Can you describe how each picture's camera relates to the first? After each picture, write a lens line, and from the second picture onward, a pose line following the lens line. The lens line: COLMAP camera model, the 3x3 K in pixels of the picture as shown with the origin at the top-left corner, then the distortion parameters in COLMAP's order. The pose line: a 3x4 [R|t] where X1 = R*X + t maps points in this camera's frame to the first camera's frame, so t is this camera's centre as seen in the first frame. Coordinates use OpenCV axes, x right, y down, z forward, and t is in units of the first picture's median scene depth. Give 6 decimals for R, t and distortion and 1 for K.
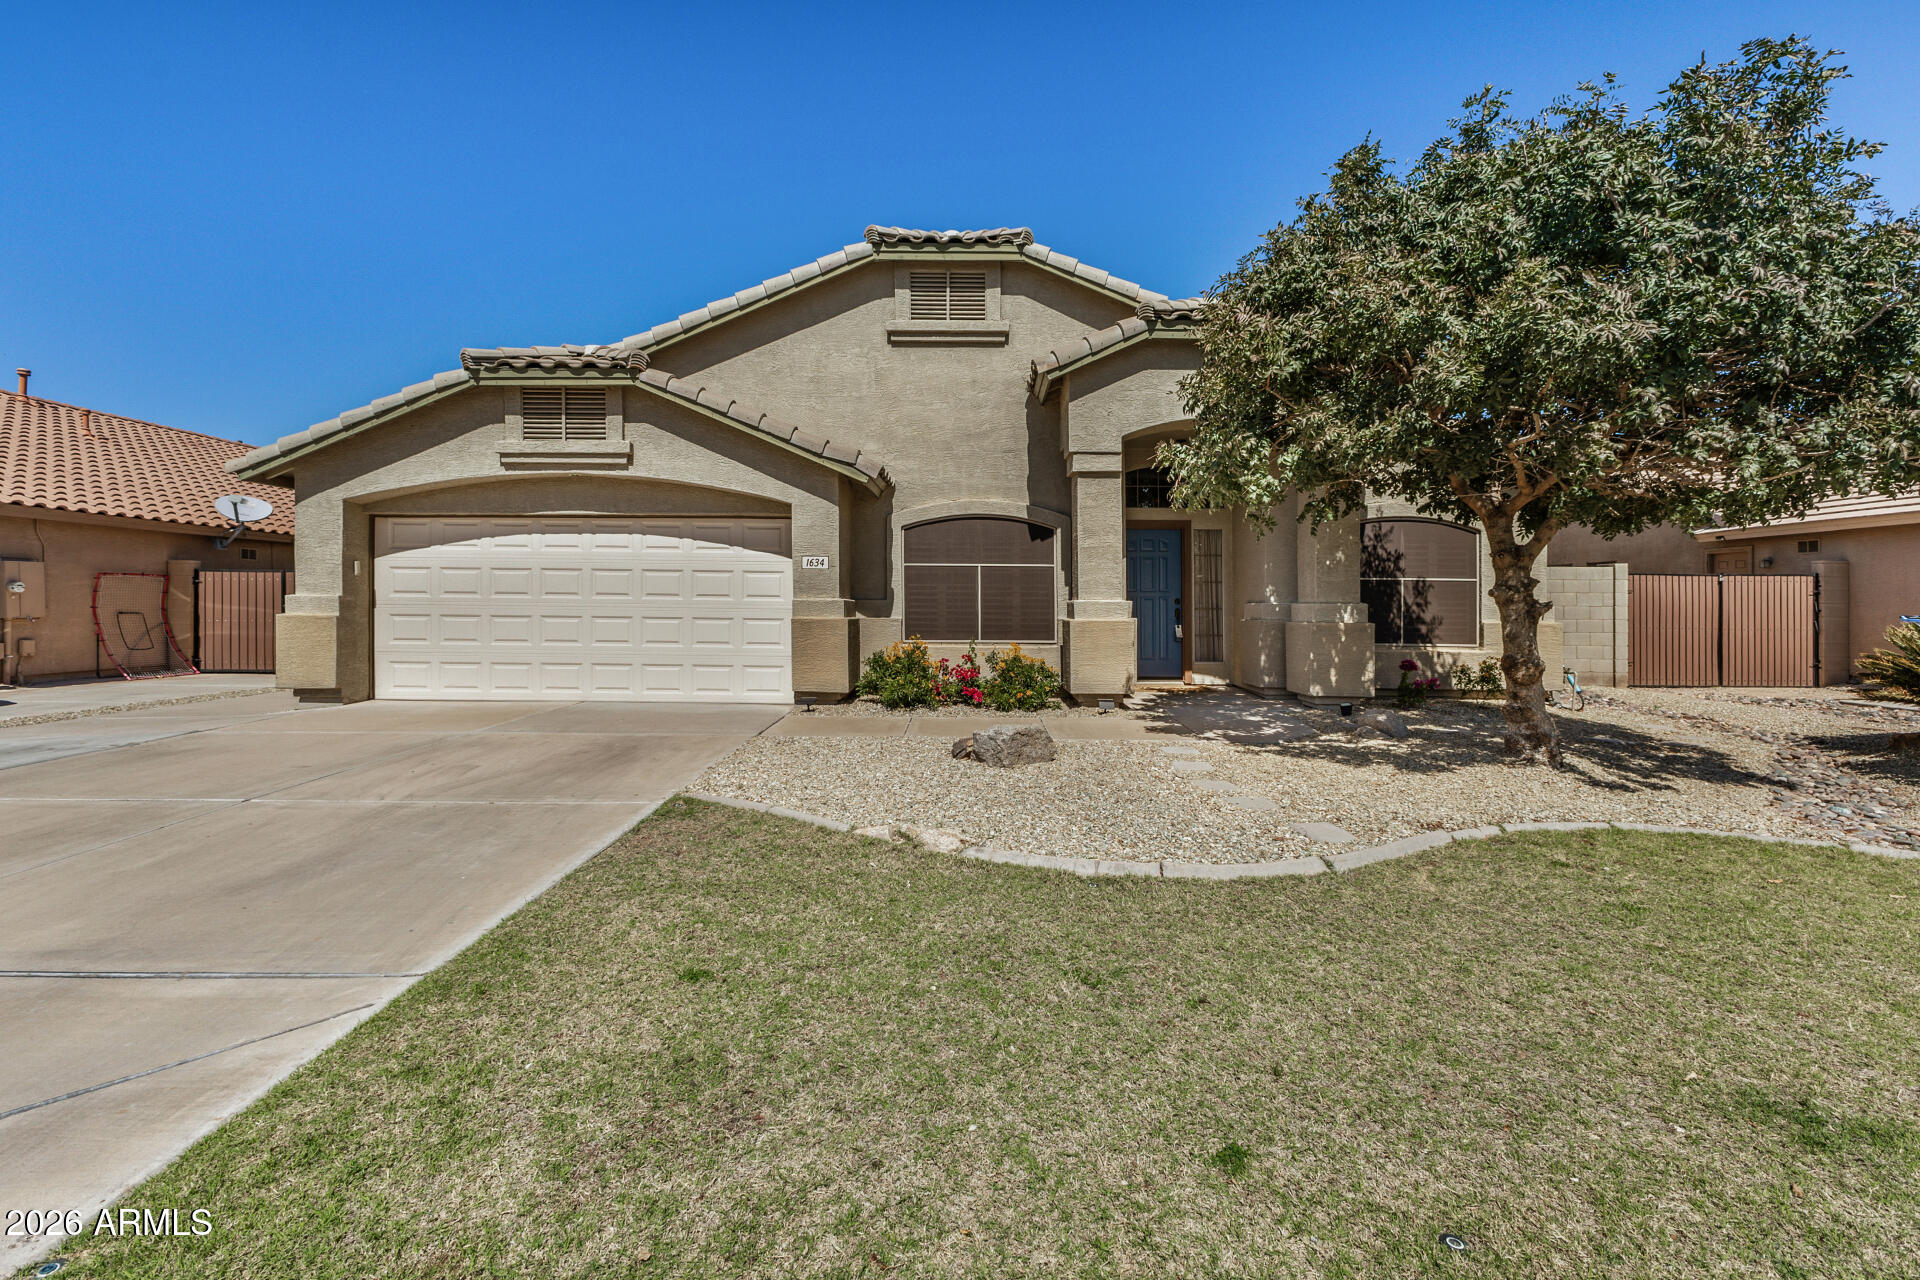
lens RADIAL K [[834.2, 0, 971.7], [0, 834.2, 628.1], [0, 0, 1]] dist [0.009645, -0.001299]
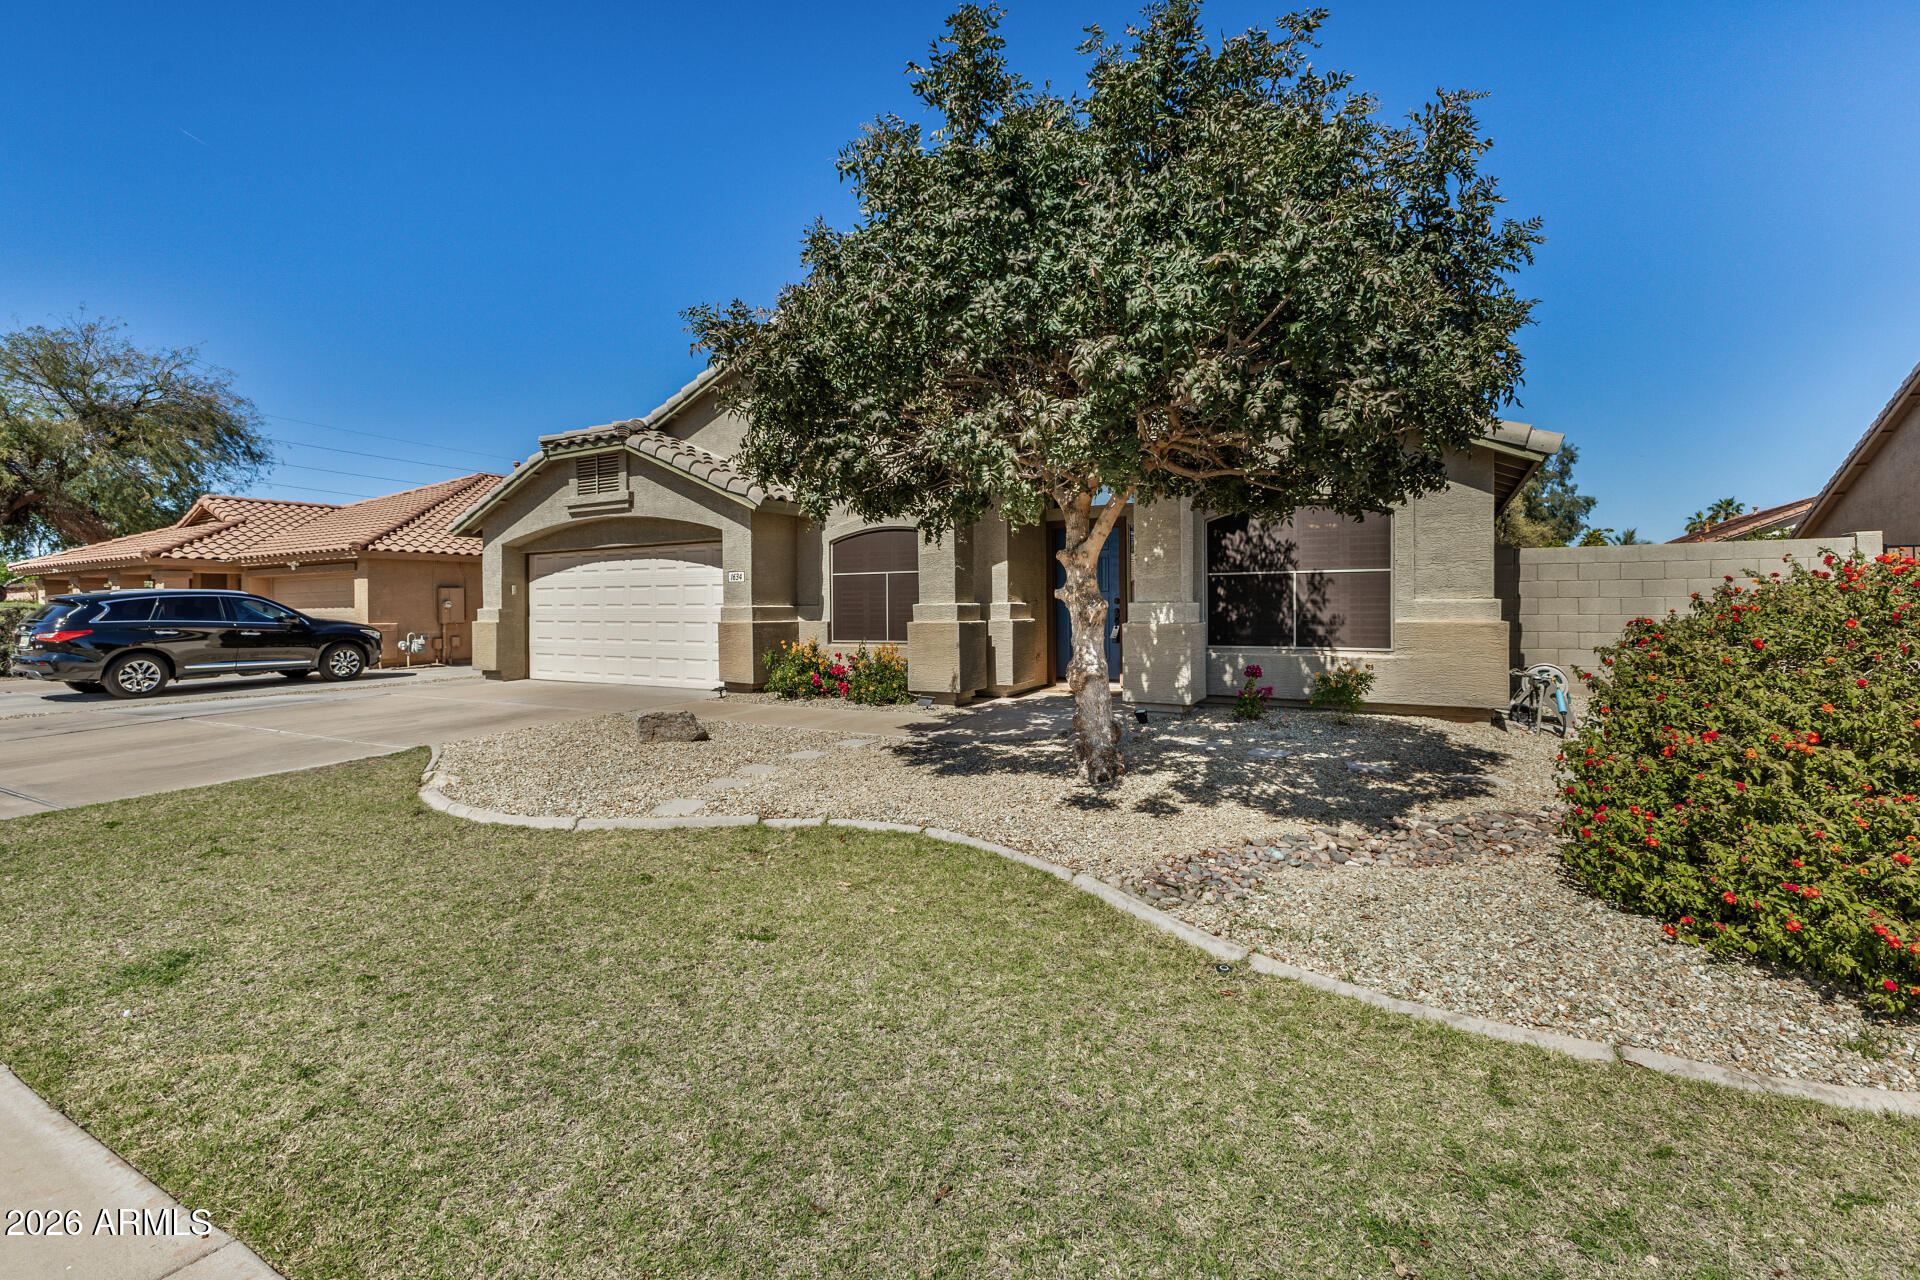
lens RADIAL K [[834.2, 0, 965.3], [0, 834.2, 622.5], [0, 0, 1]] dist [0.009645, -0.001299]
pose [[0.878575, -0.005155, -0.477577, 0.668874], [0.002603, 0.999979, -0.006005, -0.002757], [0.477598, 0.004033, 0.878569, 0.080839]]
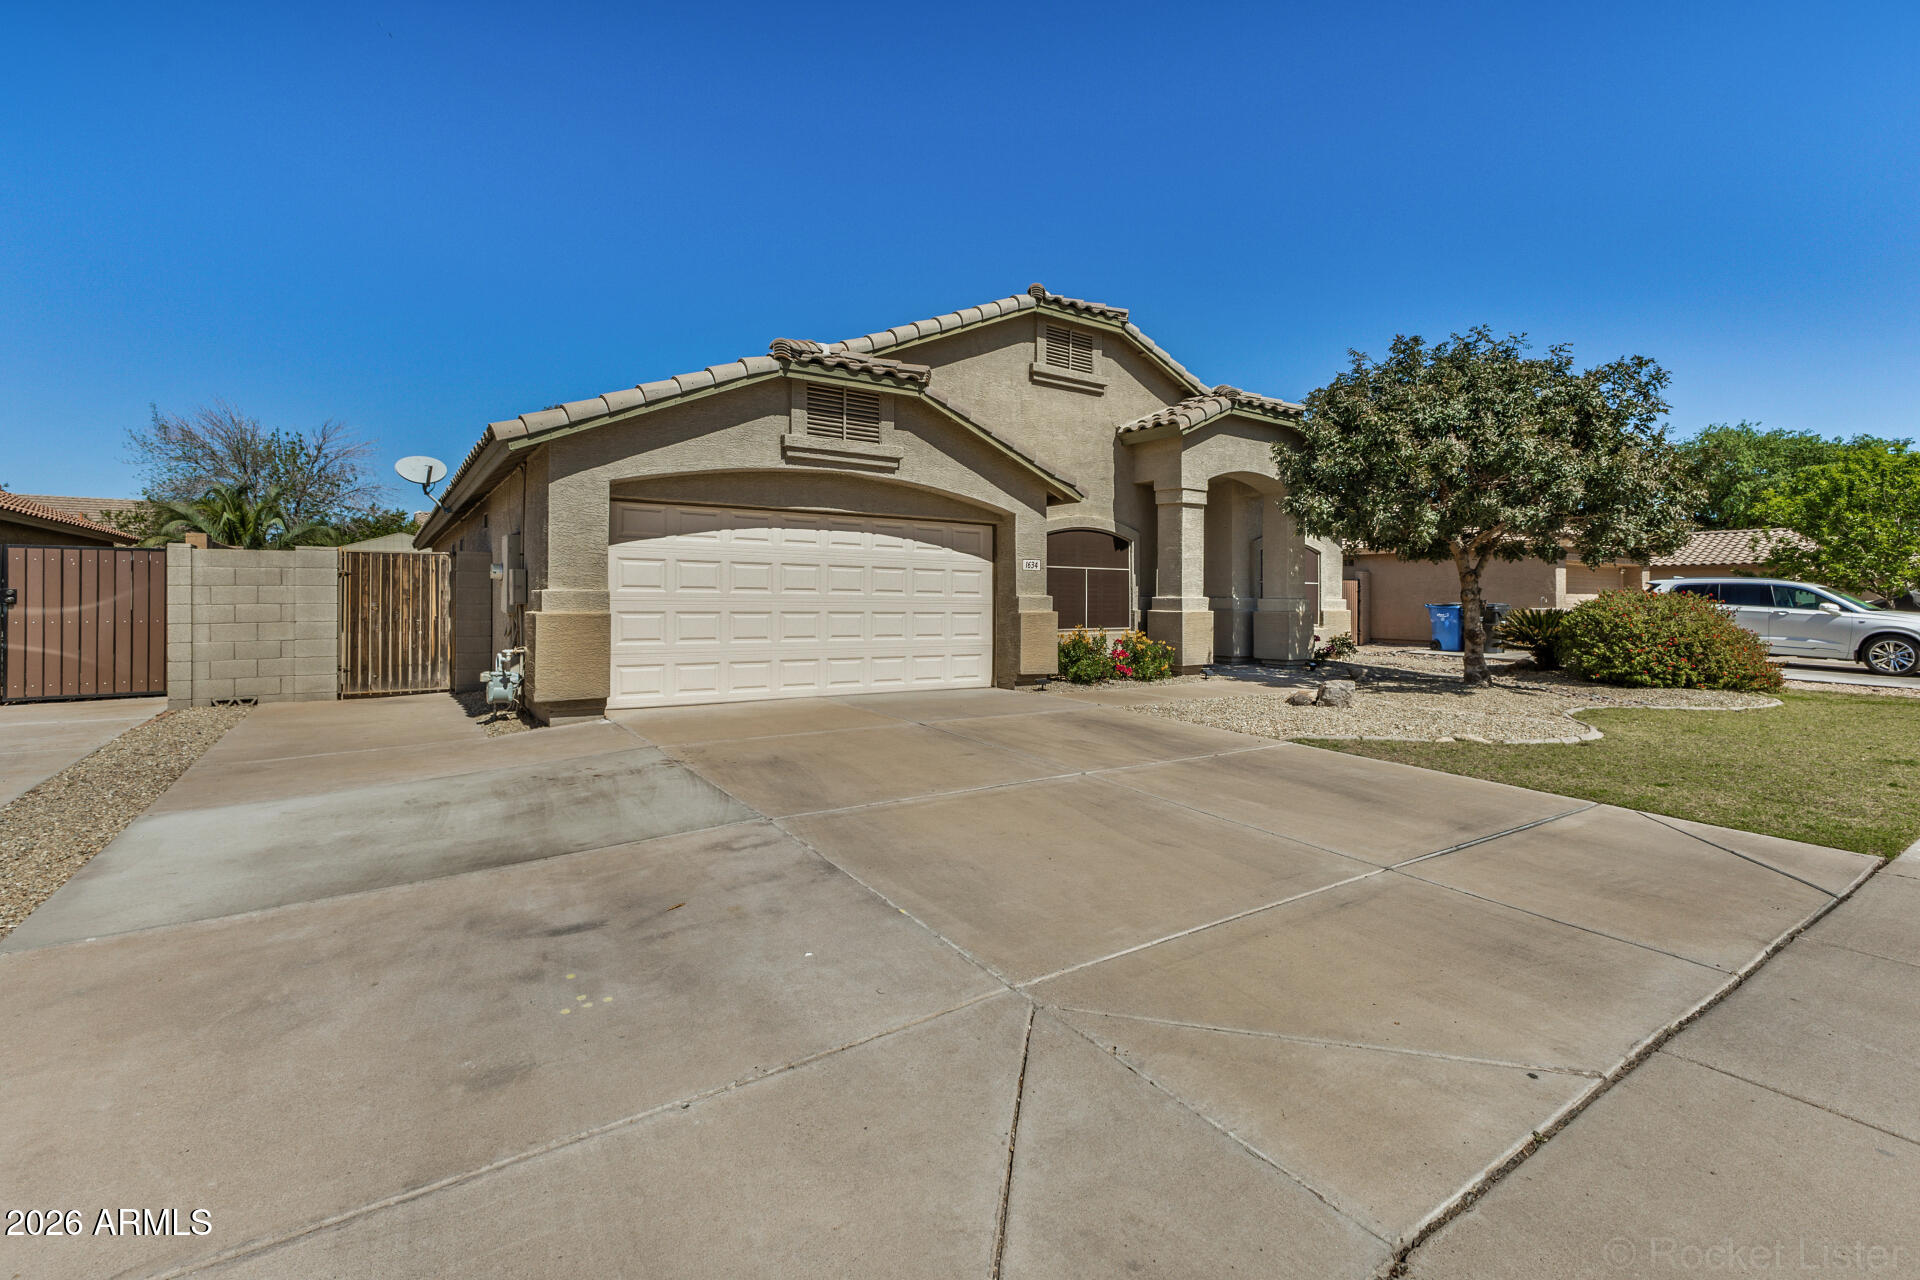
lens RADIAL K [[834.2, 0, 940.1], [0, 834.2, 607.9], [0, 0, 1]] dist [0.009645, -0.001299]
pose [[0.830086, -0.006273, 0.557600, -0.920960], [0.009140, 0.999955, -0.002357, -0.015692], [-0.557561, 0.007053, 0.830106, 0.089365]]
